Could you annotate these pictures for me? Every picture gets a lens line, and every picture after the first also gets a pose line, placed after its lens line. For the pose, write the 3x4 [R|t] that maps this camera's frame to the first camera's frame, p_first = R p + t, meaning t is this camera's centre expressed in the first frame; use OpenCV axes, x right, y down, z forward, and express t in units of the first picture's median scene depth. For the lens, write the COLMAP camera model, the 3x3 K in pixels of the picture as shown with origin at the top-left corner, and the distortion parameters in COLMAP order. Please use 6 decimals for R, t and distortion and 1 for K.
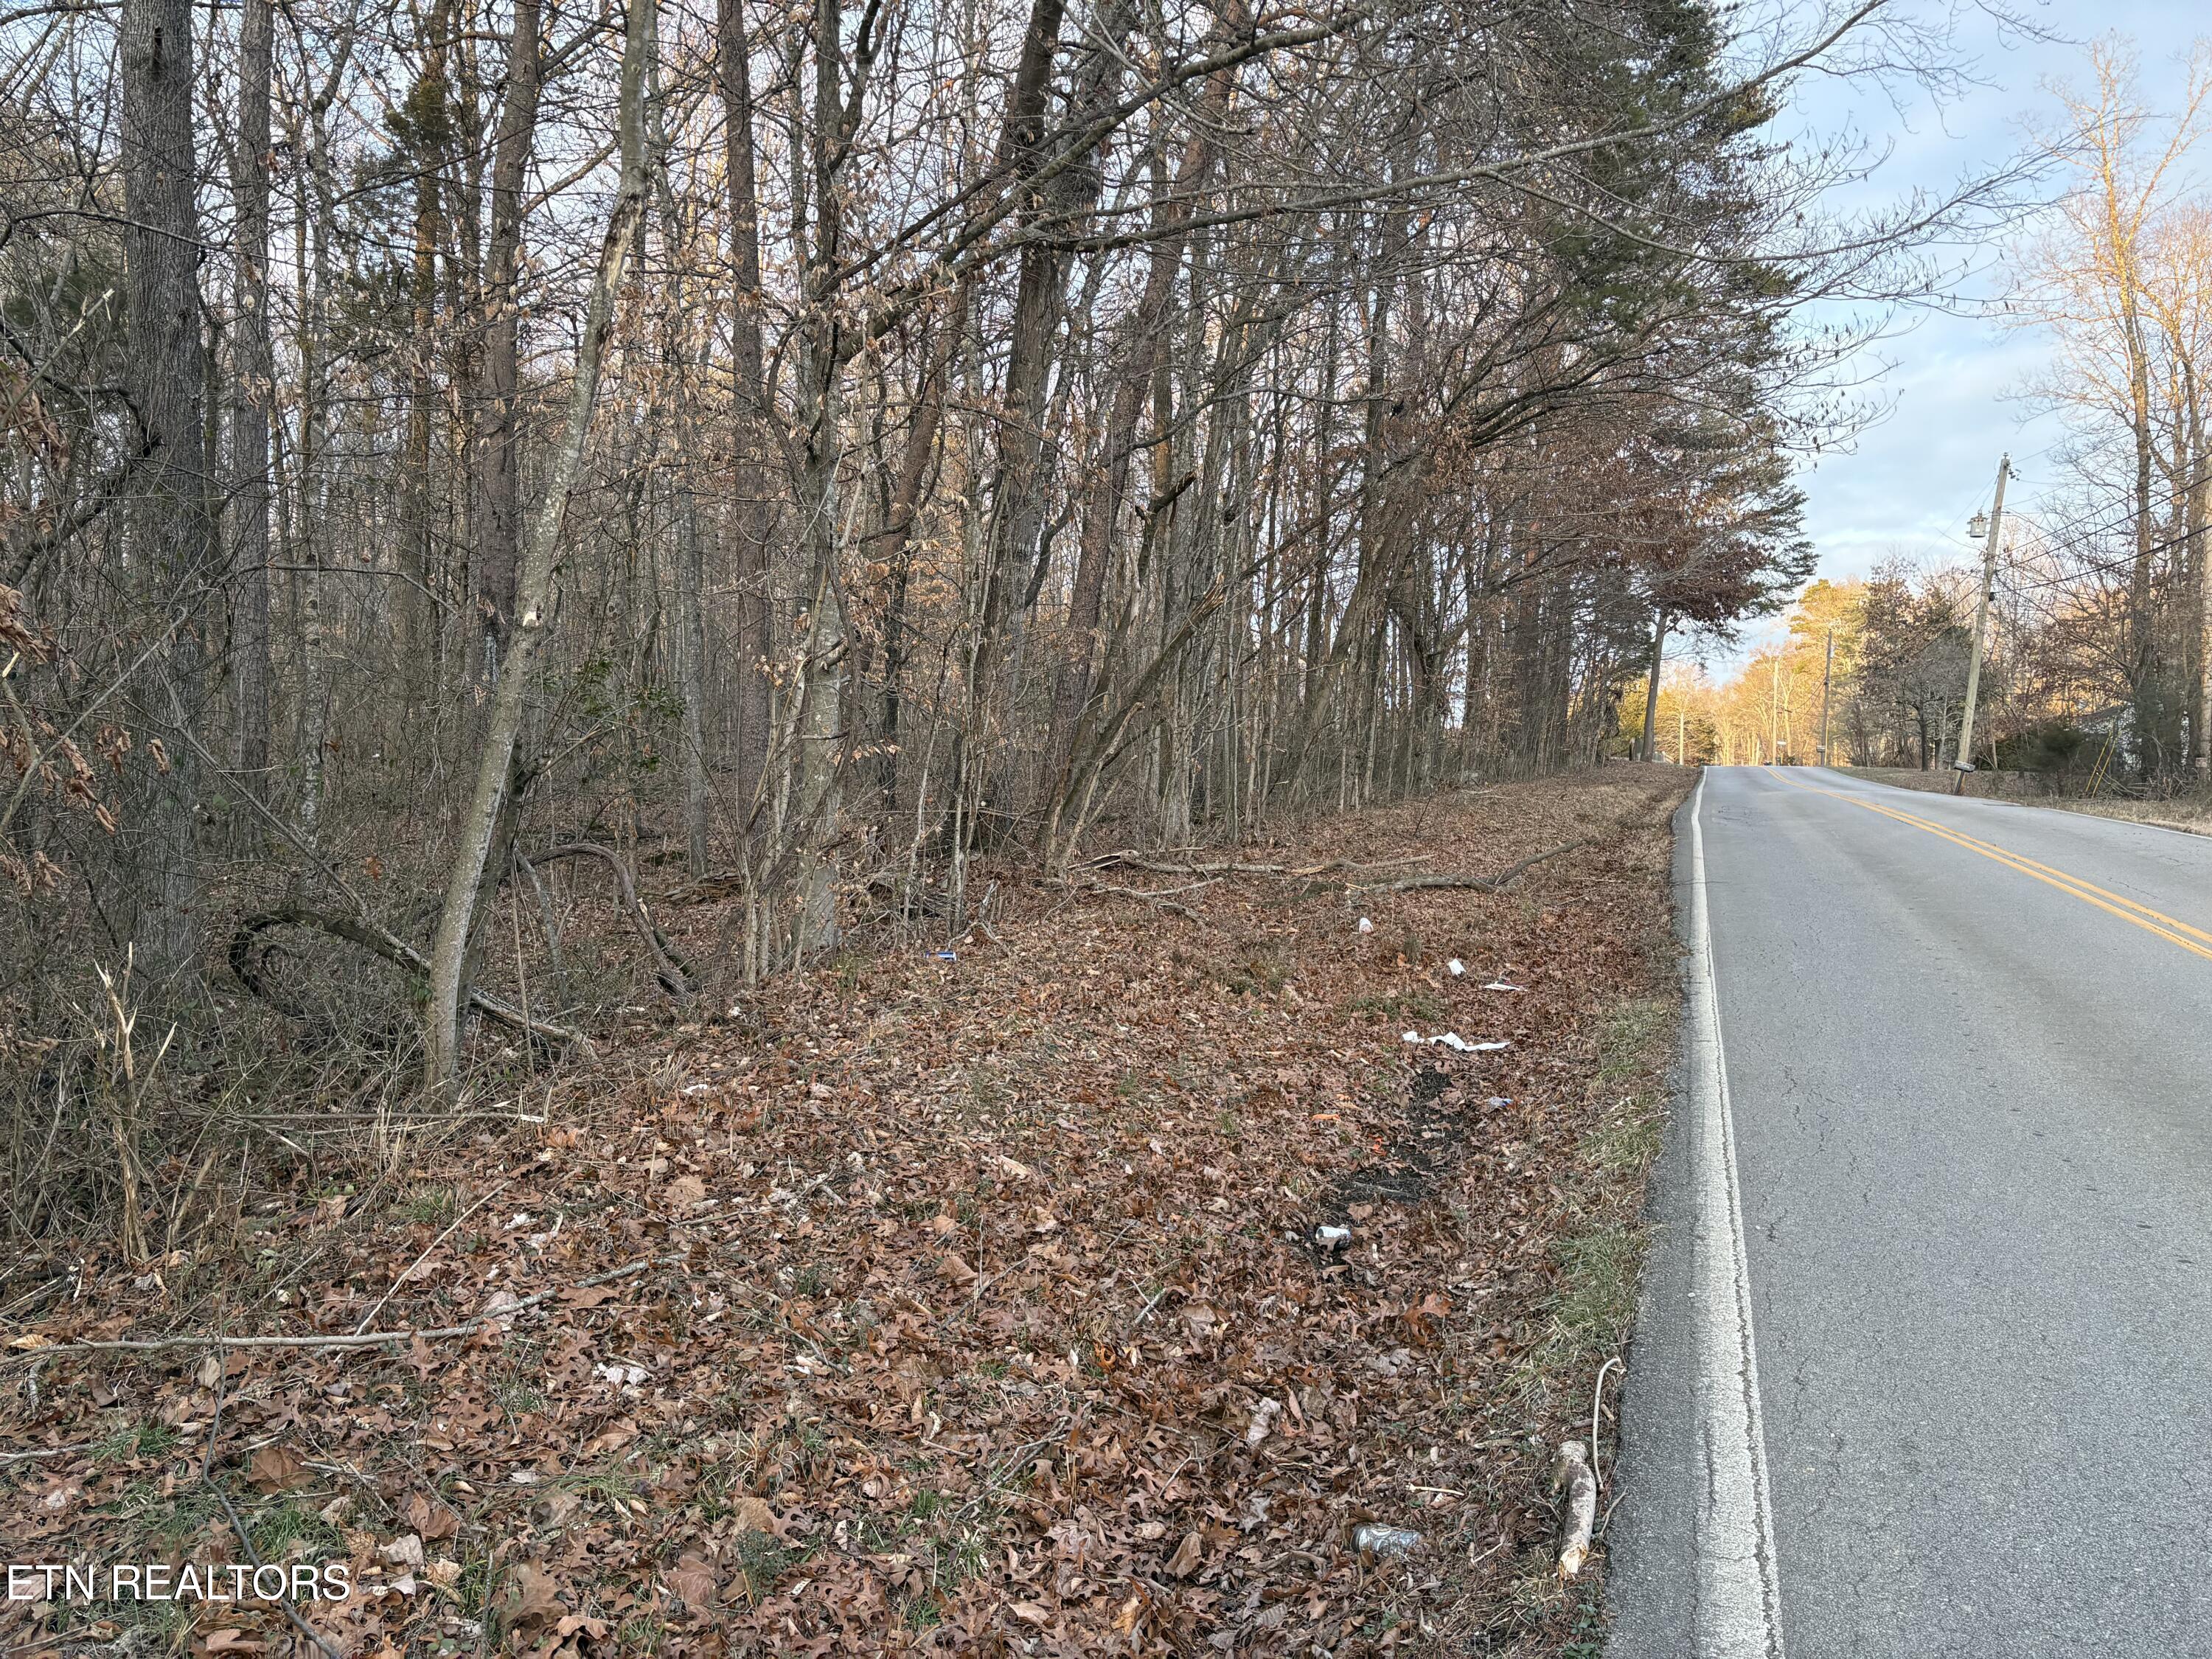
lens RADIAL K [[1706.3, 0, 1106.0], [0, 1706.3, 829.5], [0, 0, 1]] dist [-0.010009, -0.012138]
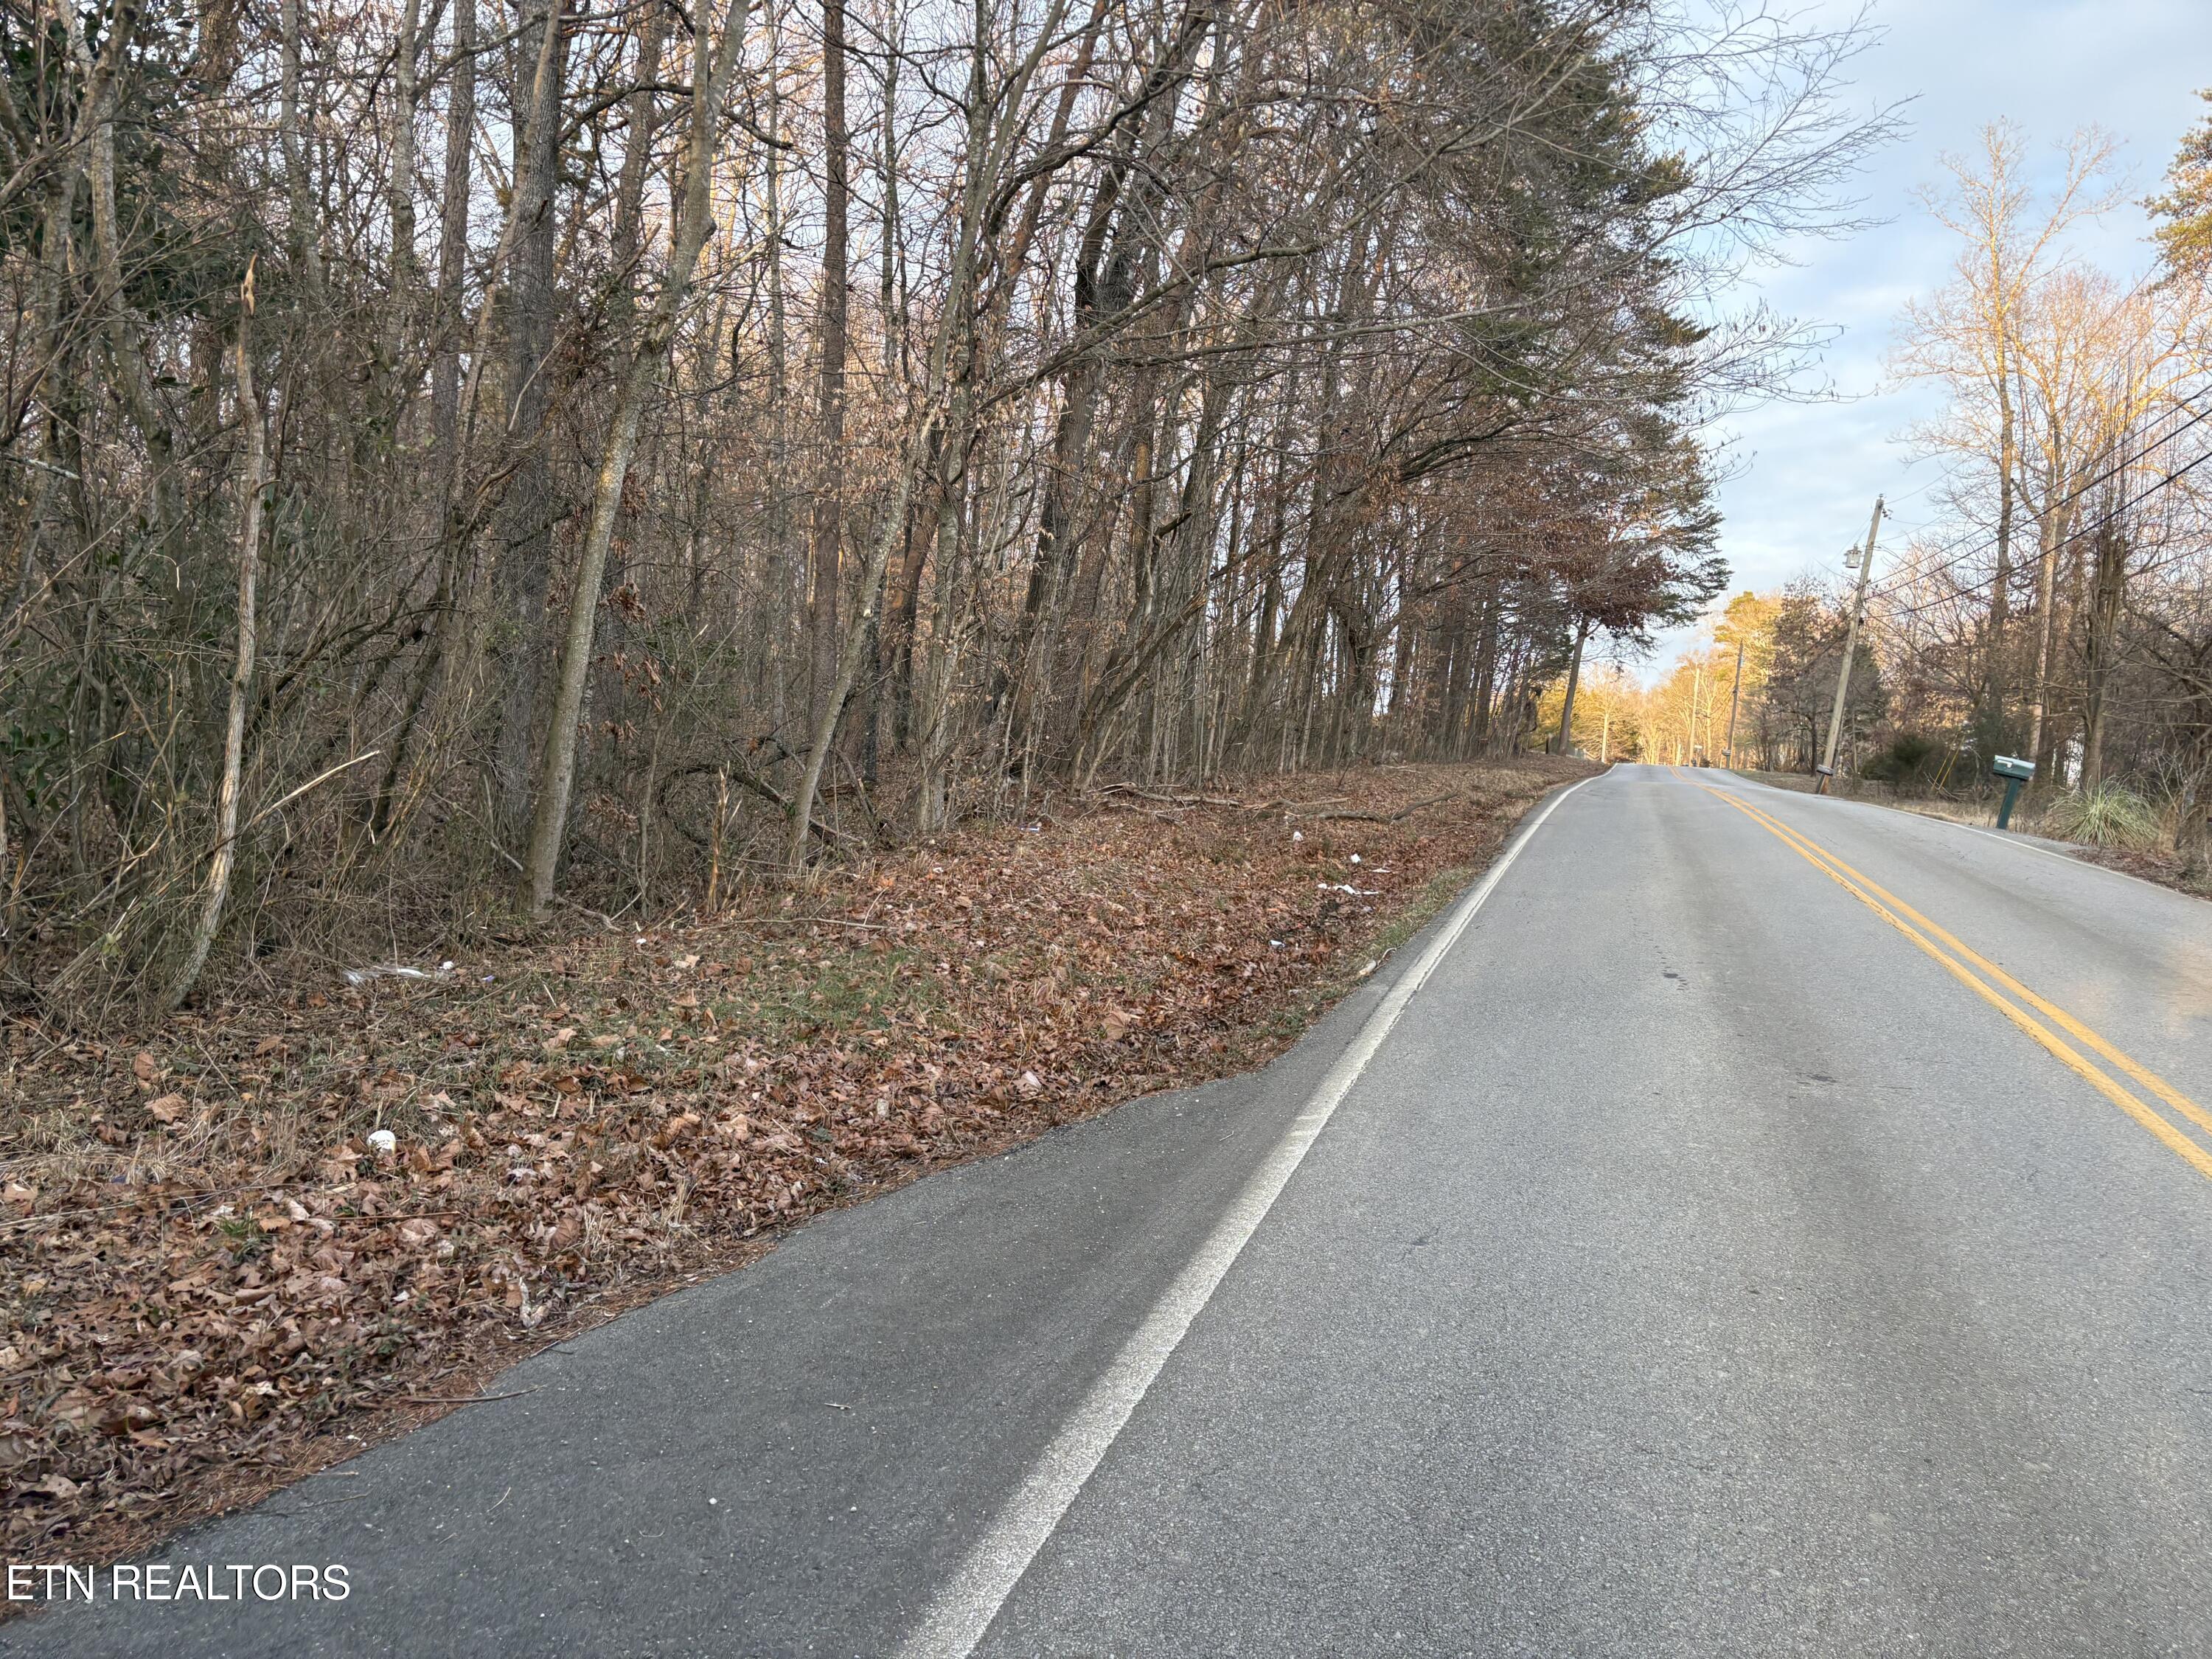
lens RADIAL K [[1706.3, 0, 1106.0], [0, 1706.3, 829.5], [0, 0, 1]] dist [-0.010009, -0.012138]
pose [[0.998050, 0.048447, 0.039365, -0.016816], [-0.049045, 0.998693, 0.014373, 0.009224], [-0.038617, -0.016276, 0.999122, -0.109914]]
